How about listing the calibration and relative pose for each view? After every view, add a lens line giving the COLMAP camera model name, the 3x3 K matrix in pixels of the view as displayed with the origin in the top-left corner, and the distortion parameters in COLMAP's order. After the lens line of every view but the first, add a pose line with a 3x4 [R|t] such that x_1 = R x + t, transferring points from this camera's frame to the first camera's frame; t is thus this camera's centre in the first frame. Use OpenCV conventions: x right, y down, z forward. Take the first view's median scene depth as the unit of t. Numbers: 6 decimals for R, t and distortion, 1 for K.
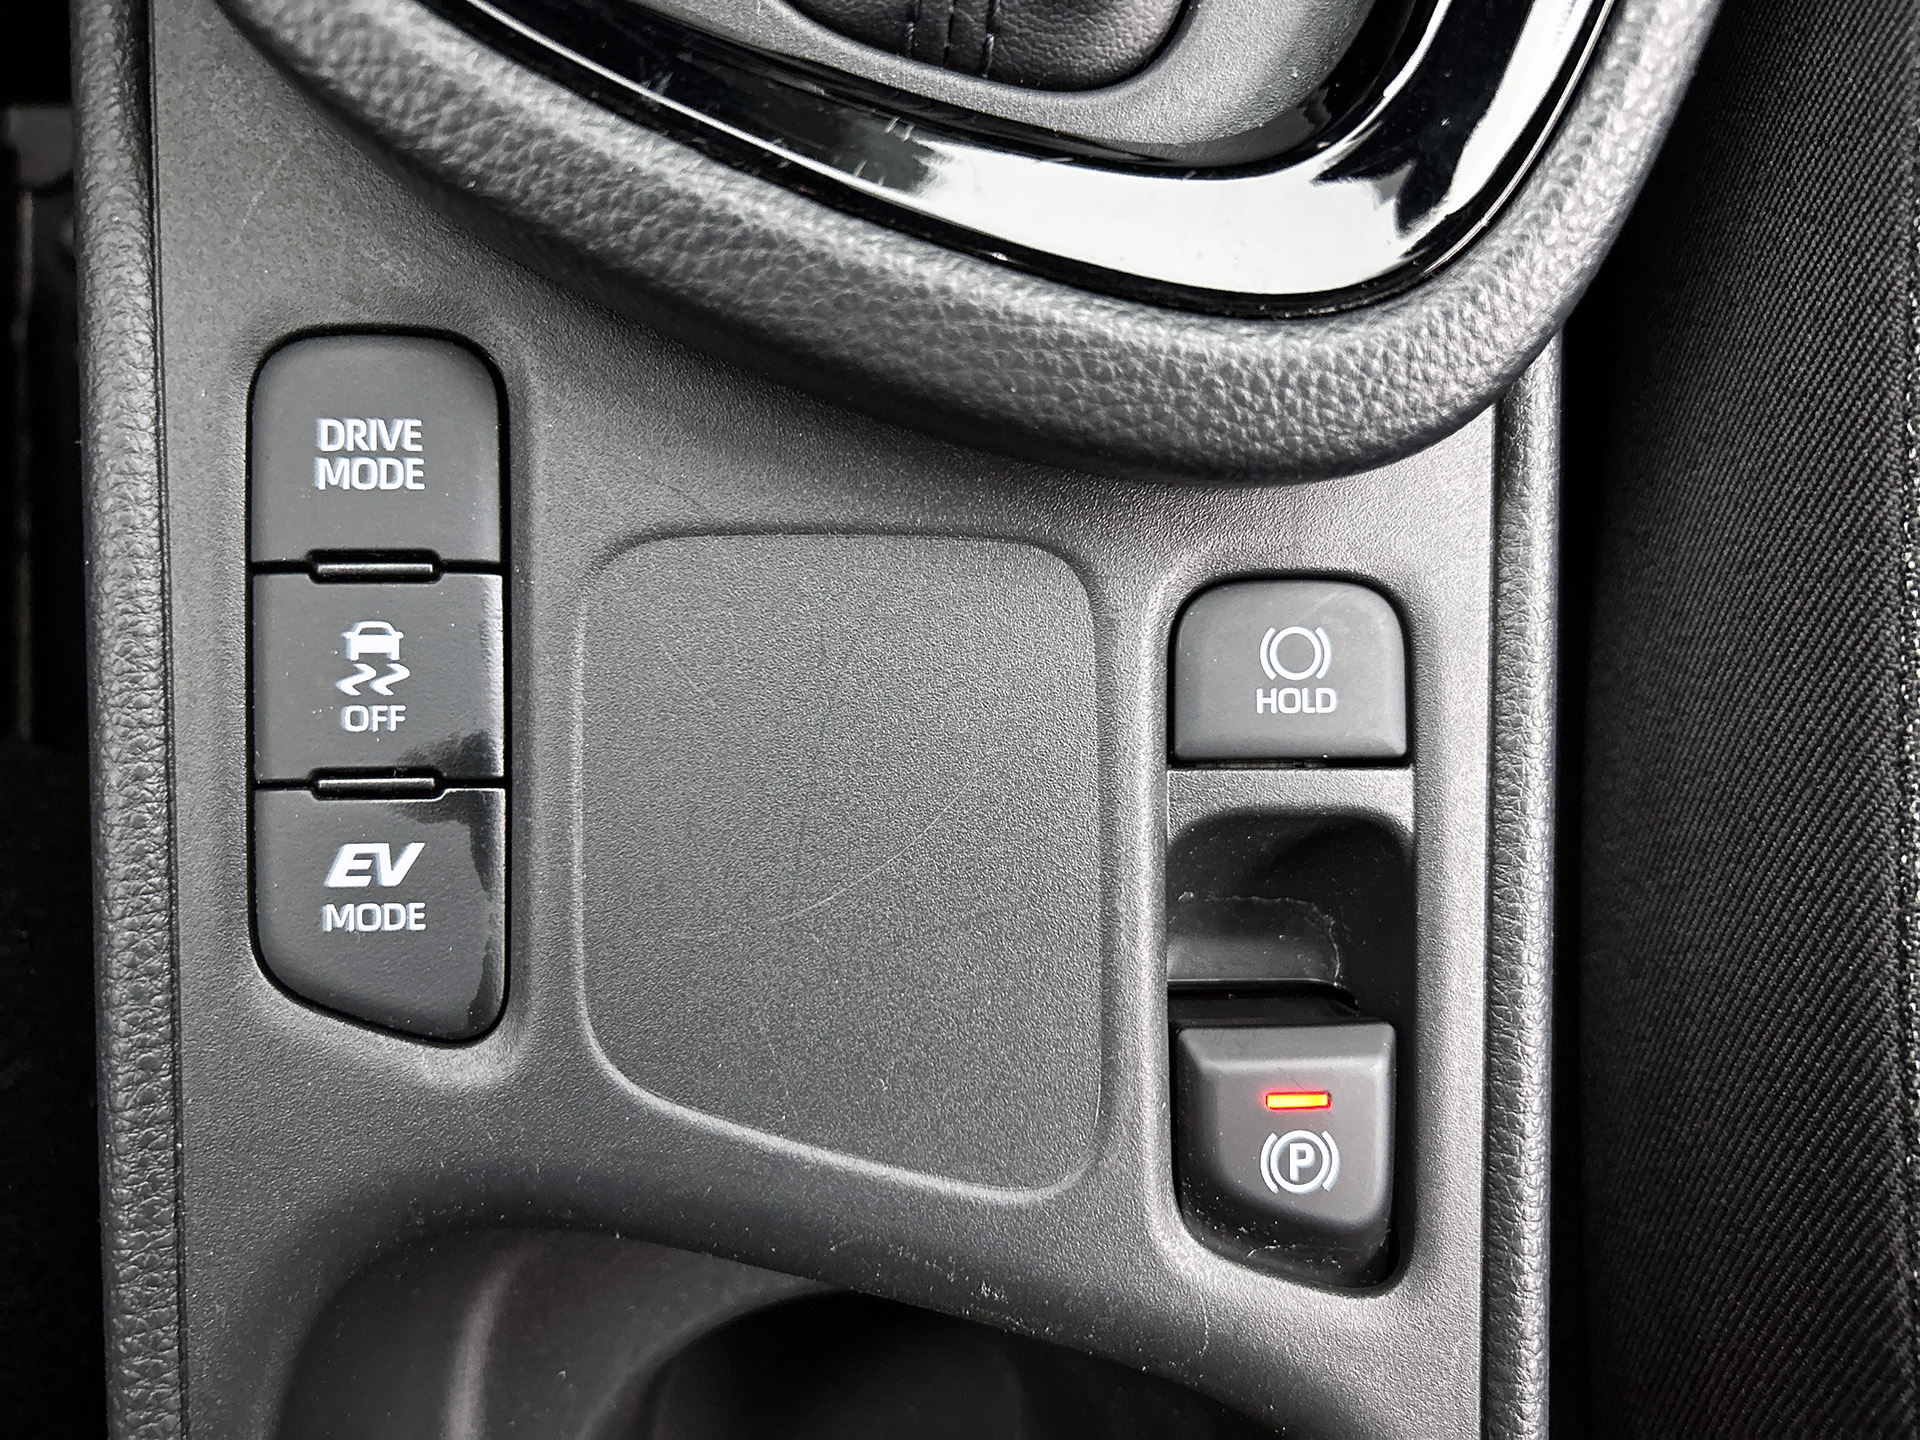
lens RADIAL K [[1465.6, 0, 977.2], [0, 1465.6, 687.3], [0, 0, 1]] dist [0.029361, -0.037274]
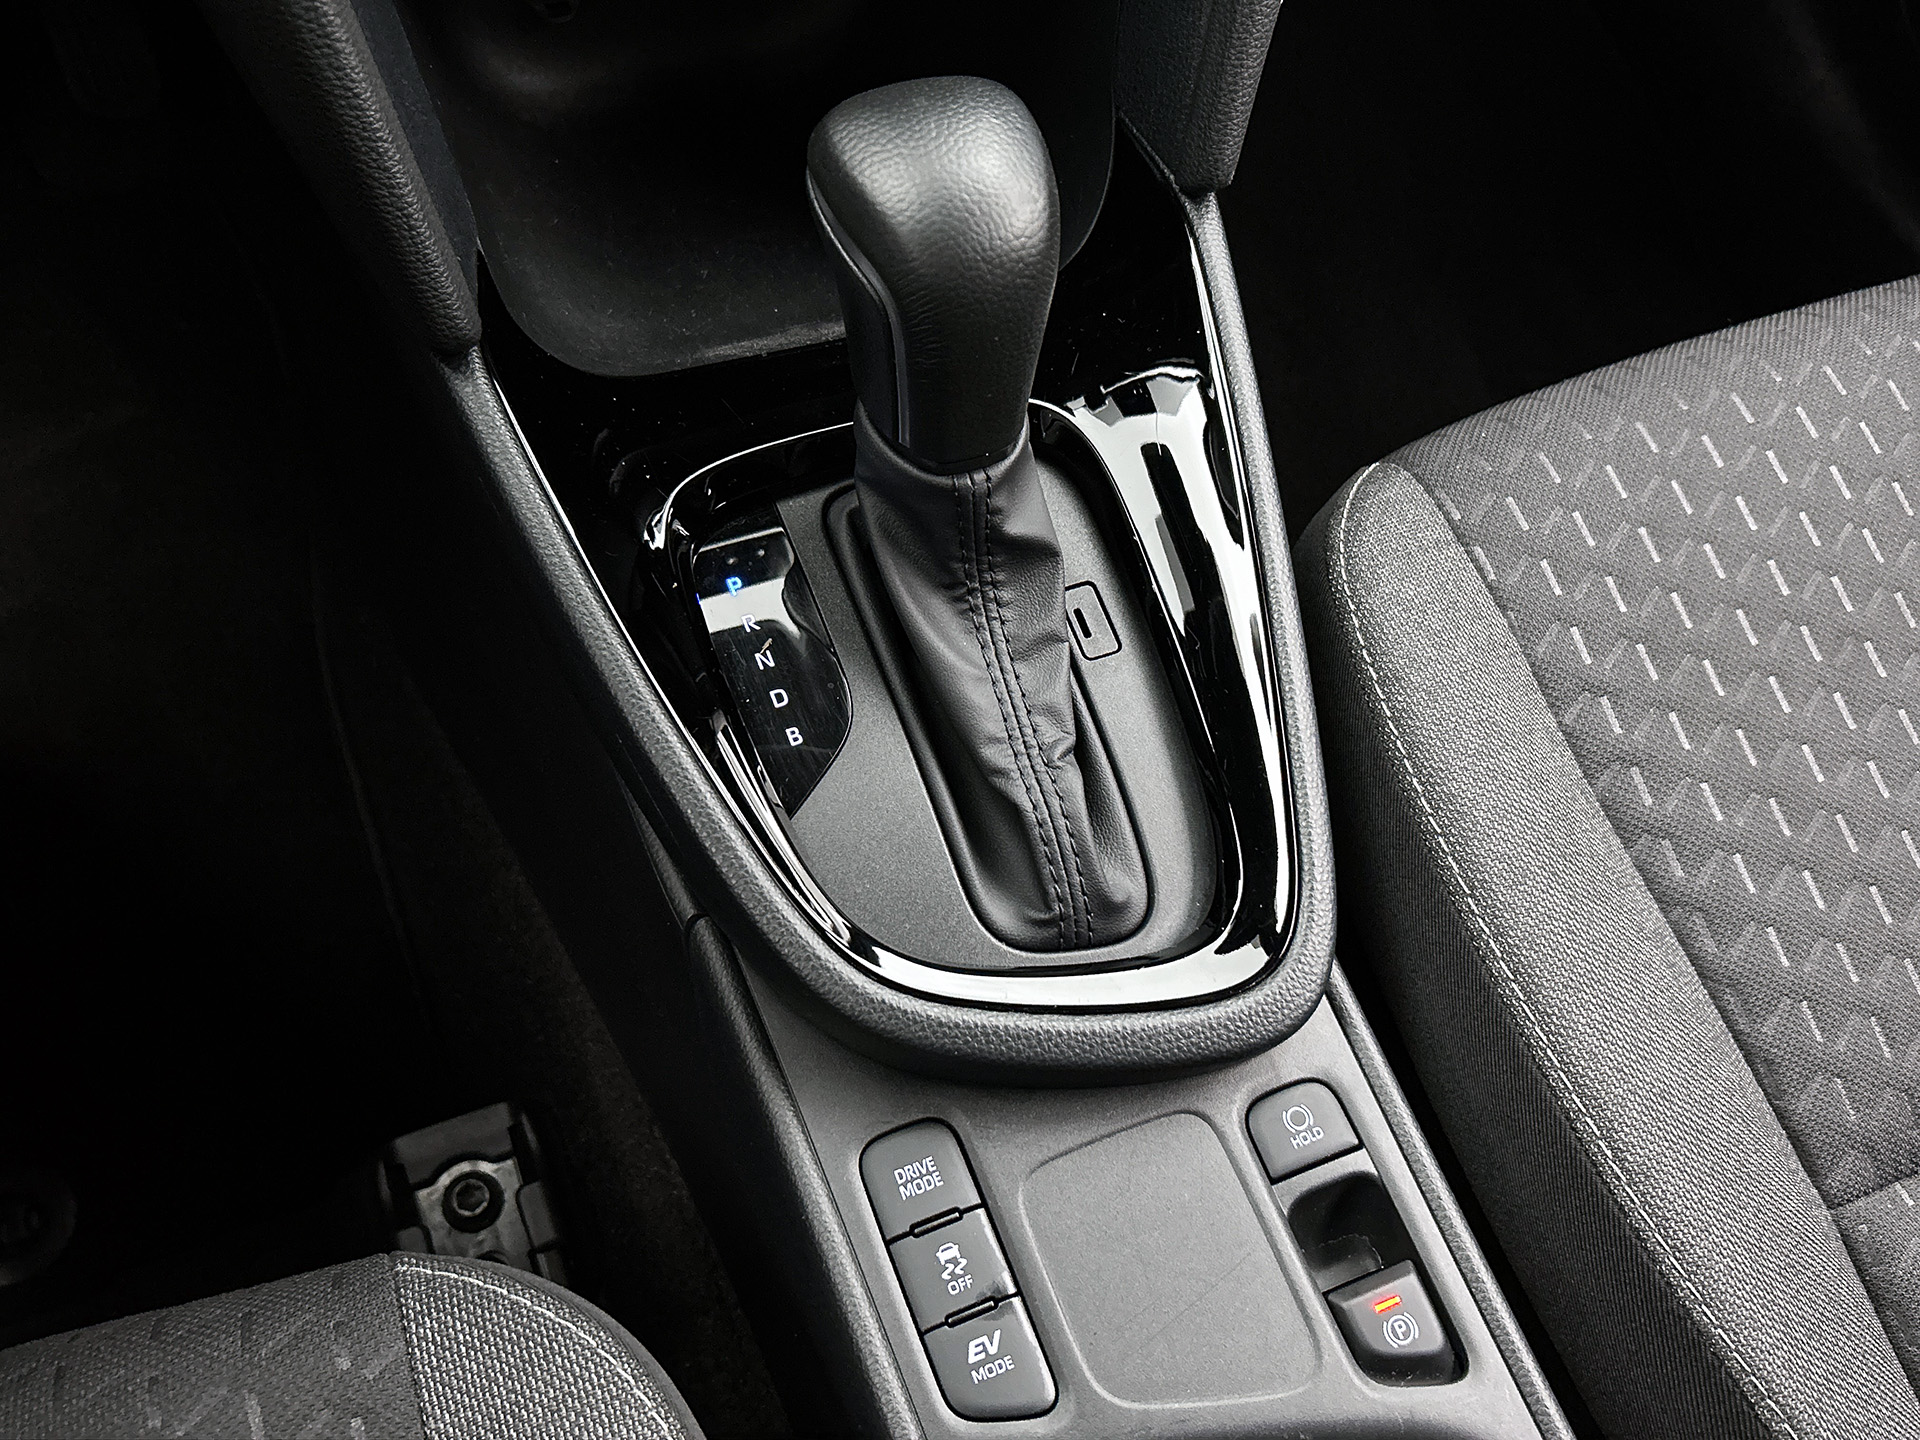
lens RADIAL K [[1656.3, 0, 967.1], [0, 1656.3, 713.3], [0, 0, 1]] dist [0.010205, -0.018530]
pose [[0.927921, -0.318805, 0.193200, -0.594940], [0.370820, 0.842453, -0.390853, 0.277643], [-0.038156, 0.434323, 0.899949, -1.692804]]
